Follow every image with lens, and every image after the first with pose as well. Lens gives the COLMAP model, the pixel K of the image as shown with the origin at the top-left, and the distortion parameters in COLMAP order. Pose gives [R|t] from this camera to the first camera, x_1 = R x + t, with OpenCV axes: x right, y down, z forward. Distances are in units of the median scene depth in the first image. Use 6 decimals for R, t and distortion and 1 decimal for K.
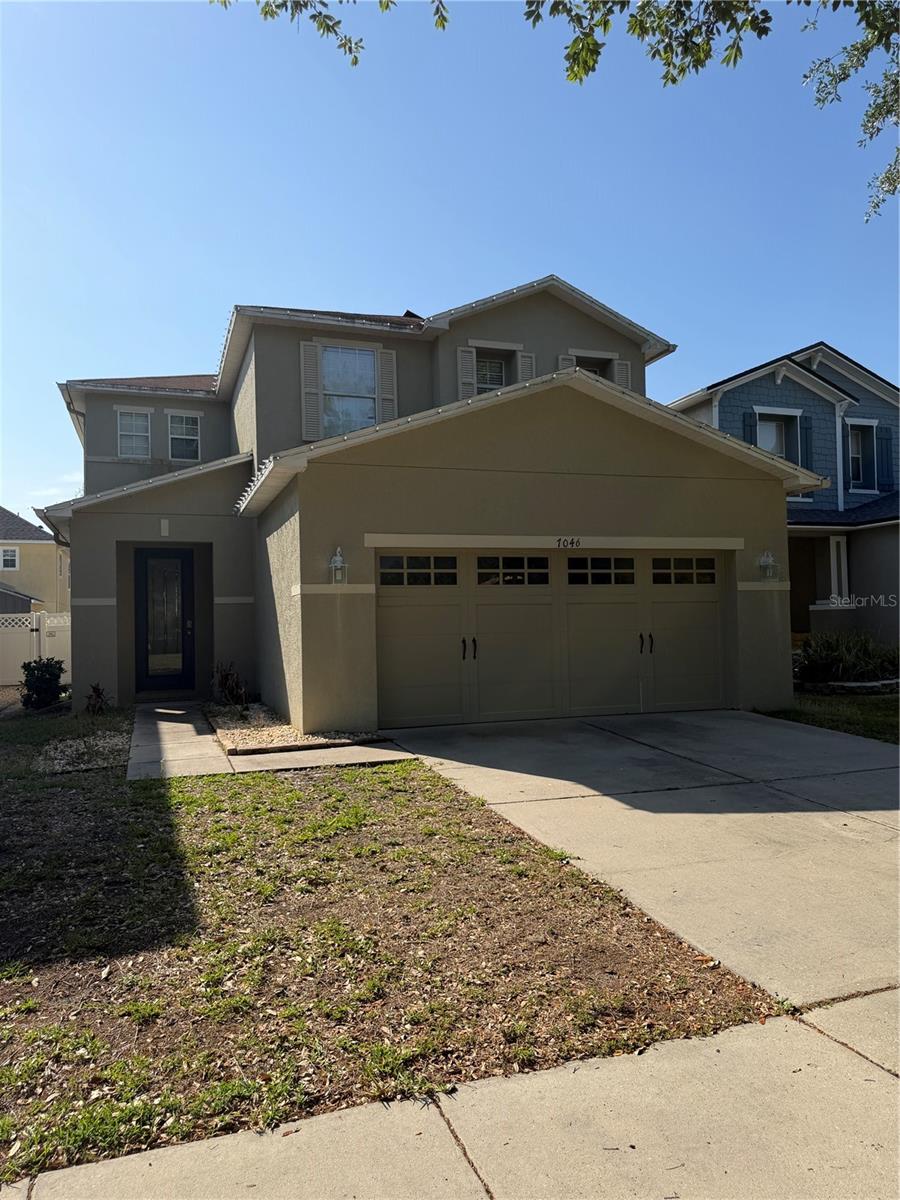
lens RADIAL K [[831.9, 0, 451.9], [0, 831.9, 605.8], [0, 0, 1]] dist [0.000135, -0.000826]
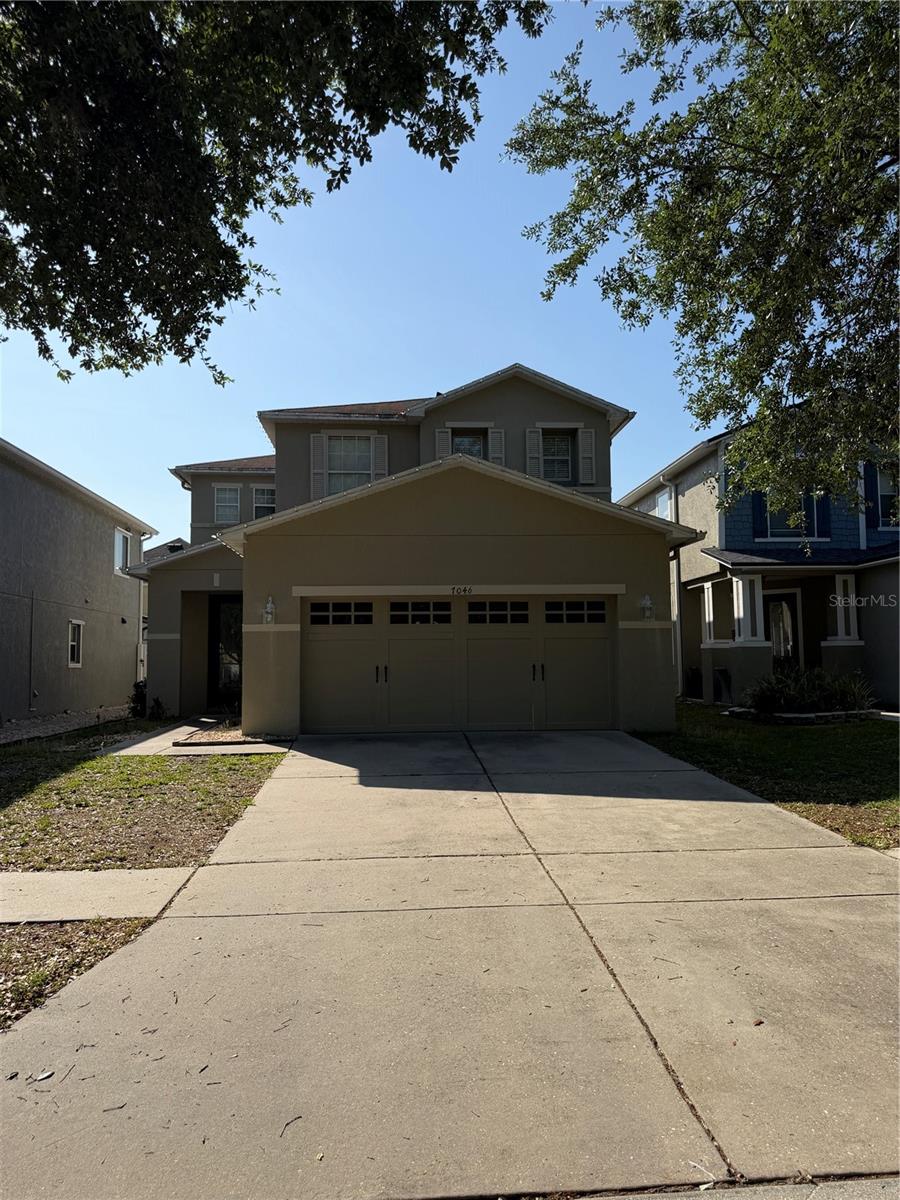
lens RADIAL K [[831.9, 0, 450.3], [0, 831.9, 597.5], [0, 0, 1]] dist [0.000135, -0.000826]
pose [[0.965066, -0.009388, -0.261840, 0.420138], [-0.004110, 0.998692, -0.050956, -0.001013], [0.261976, 0.050252, 0.963765, -0.198976]]
